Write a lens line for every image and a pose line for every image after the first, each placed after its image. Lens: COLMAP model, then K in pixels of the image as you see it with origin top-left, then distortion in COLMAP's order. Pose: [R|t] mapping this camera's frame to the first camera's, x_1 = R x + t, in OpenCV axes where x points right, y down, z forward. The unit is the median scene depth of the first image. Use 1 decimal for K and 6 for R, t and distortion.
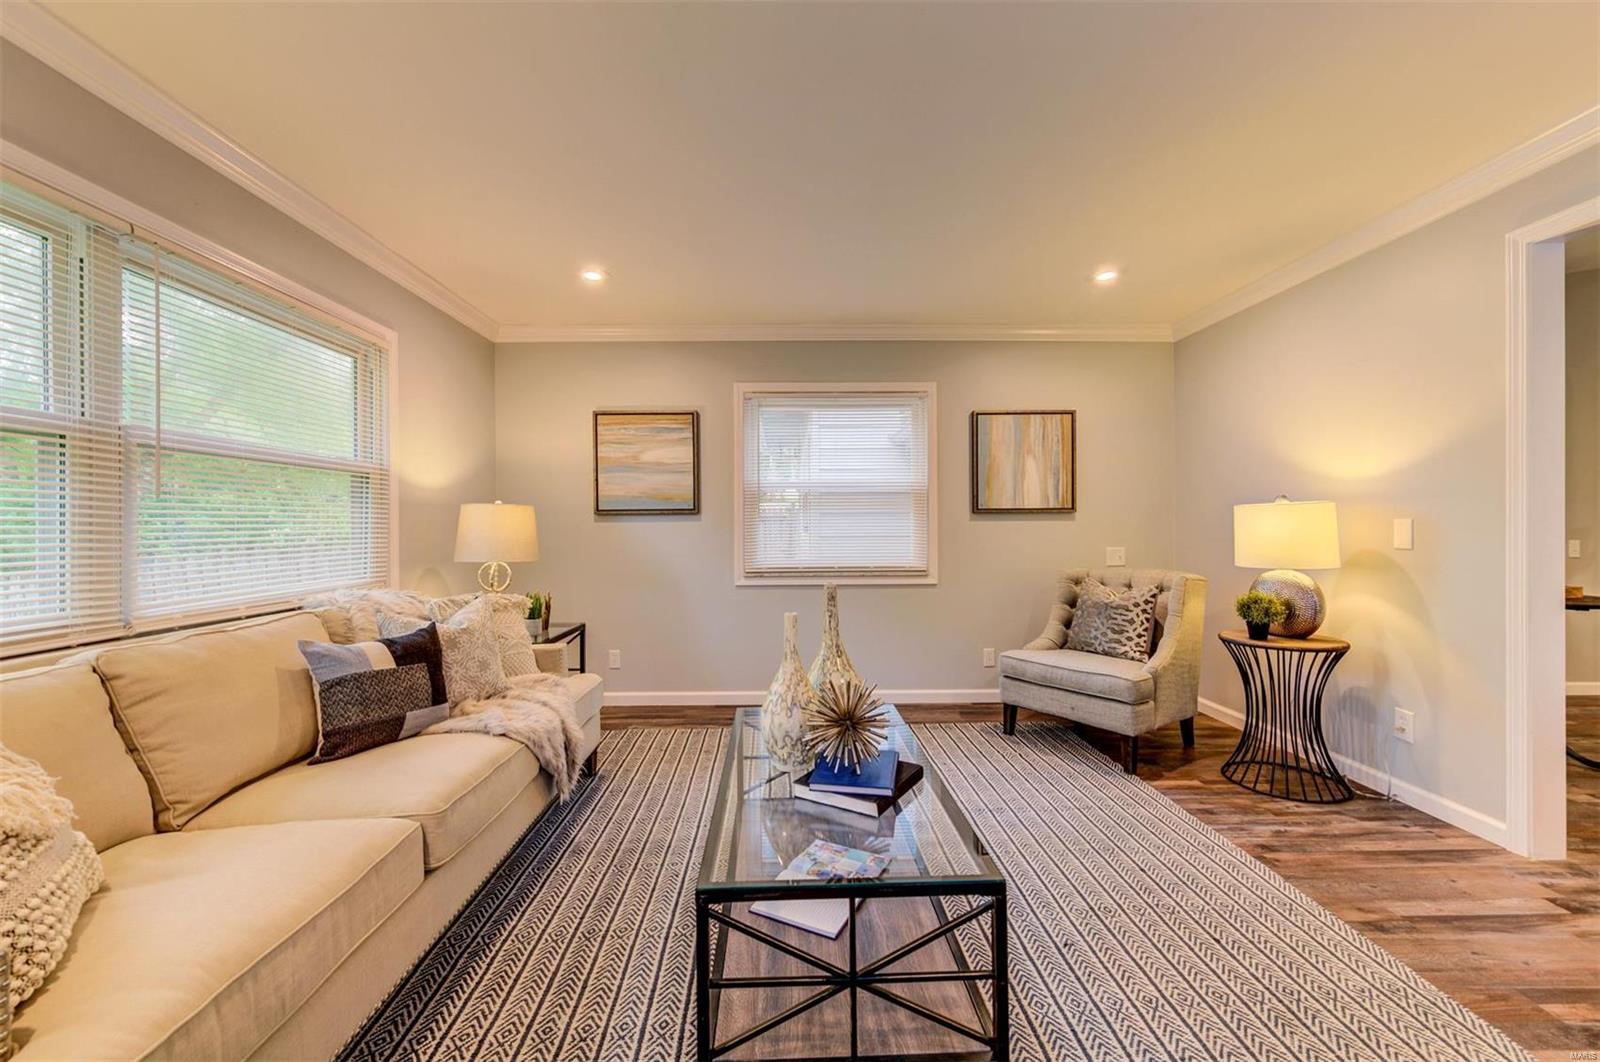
lens RADIAL K [[634.0, 0, 745.3], [0, 634.0, 524.2], [0, 0, 1]] dist [0.002603, -0.000550]
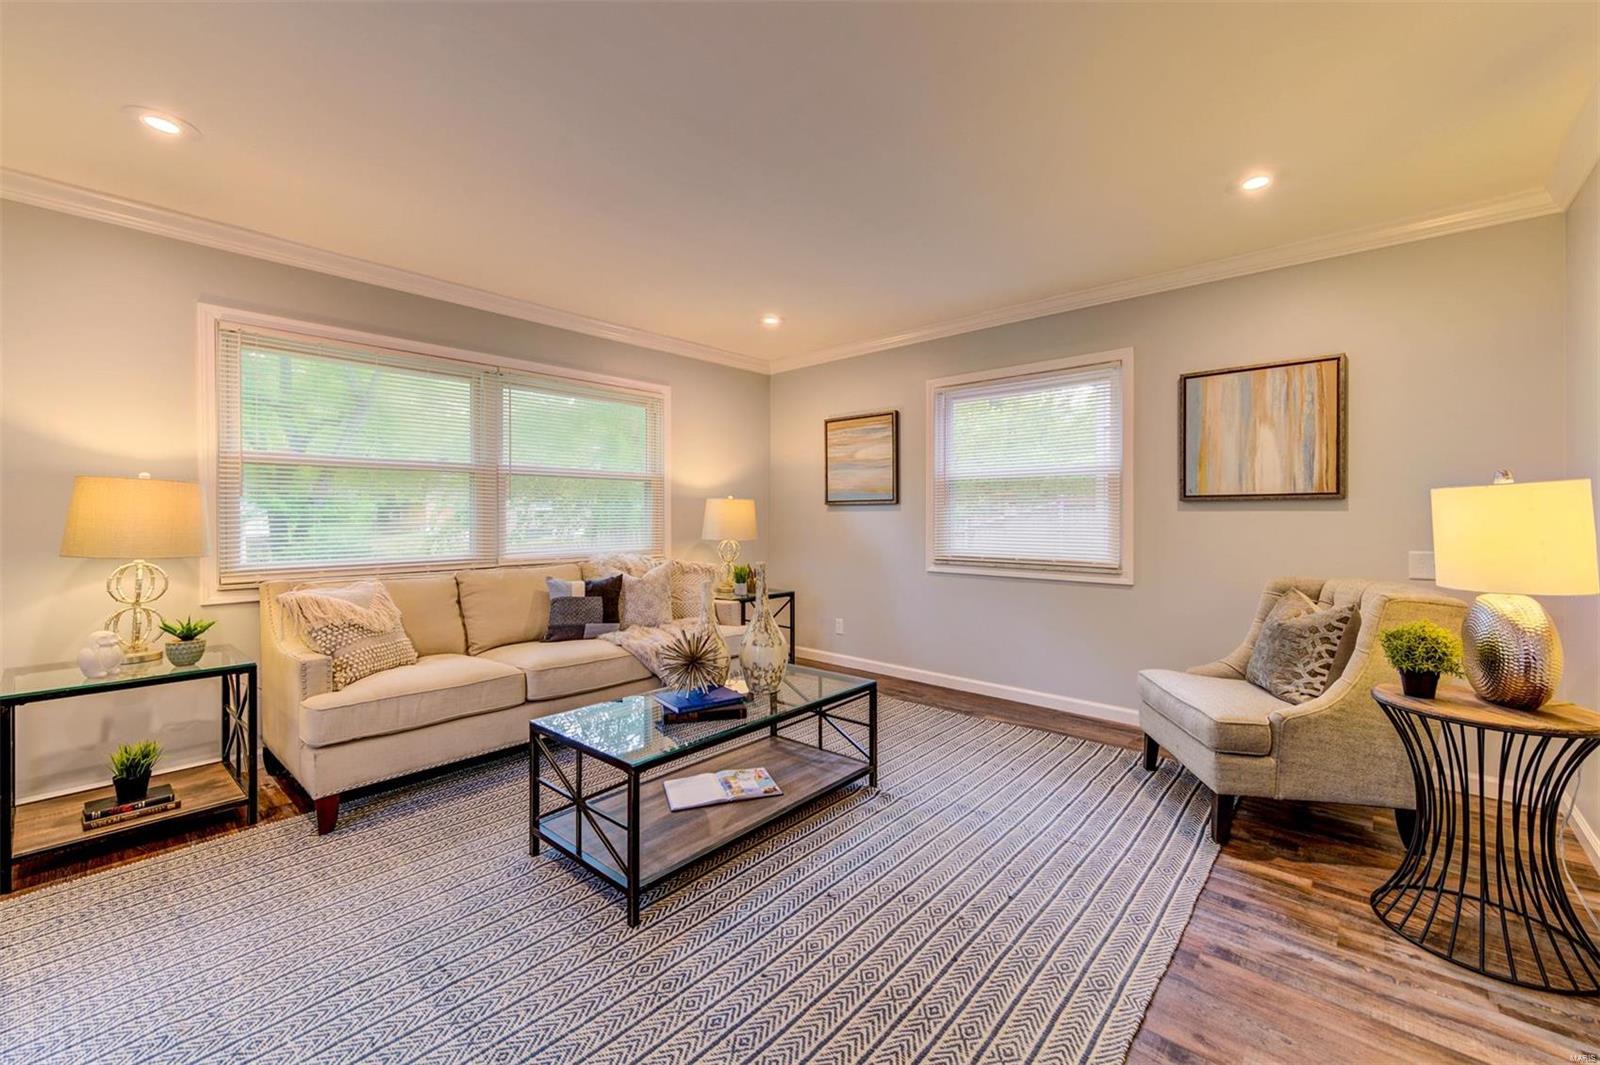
lens RADIAL K [[675.5, 0, 851.4], [0, 675.5, 519.9], [0, 0, 1]] dist [-0.010379, -0.000015]
pose [[0.730519, 0.010155, -0.682817, 0.882155], [-0.002068, 0.999918, 0.012658, -0.005143], [0.682889, -0.007835, 0.730480, 0.116203]]
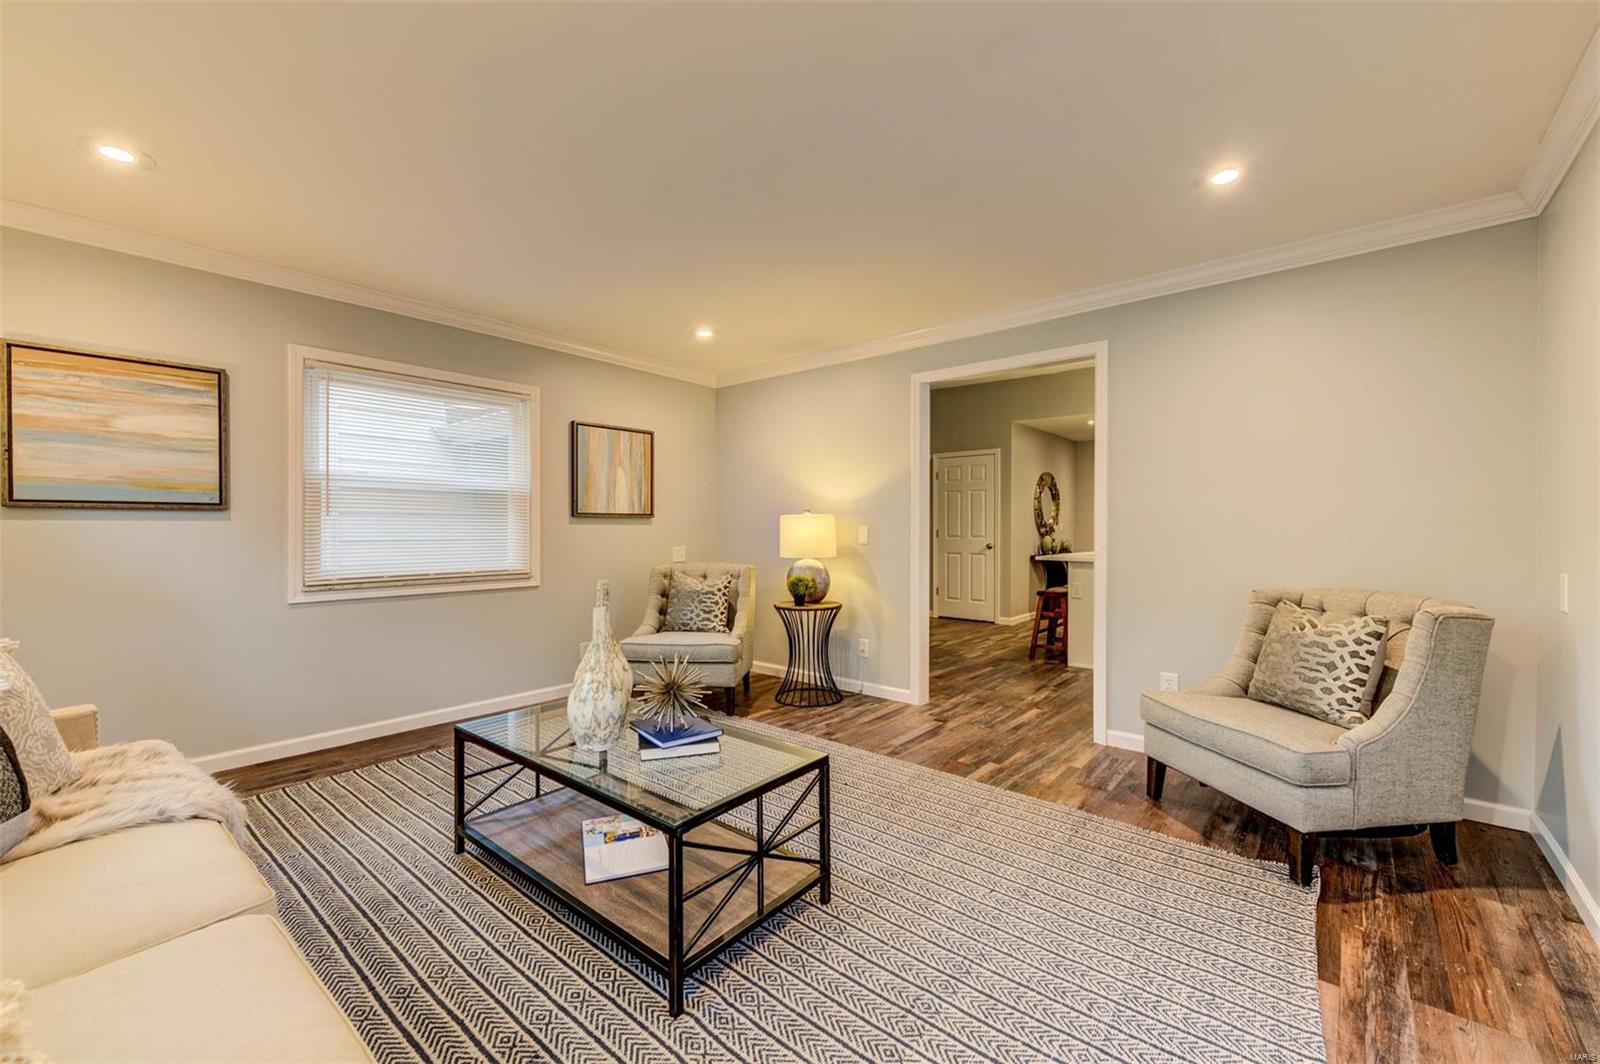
lens RADIAL K [[631.6, 0, 817.1], [0, 631.6, 526.7], [0, 0, 1]] dist [0.000321, -0.000258]
pose [[0.651470, 0.008044, 0.758632, -0.243037], [-0.007340, 0.999964, -0.004300, 0.000932], [-0.758639, -0.002766, 0.651505, 0.001123]]
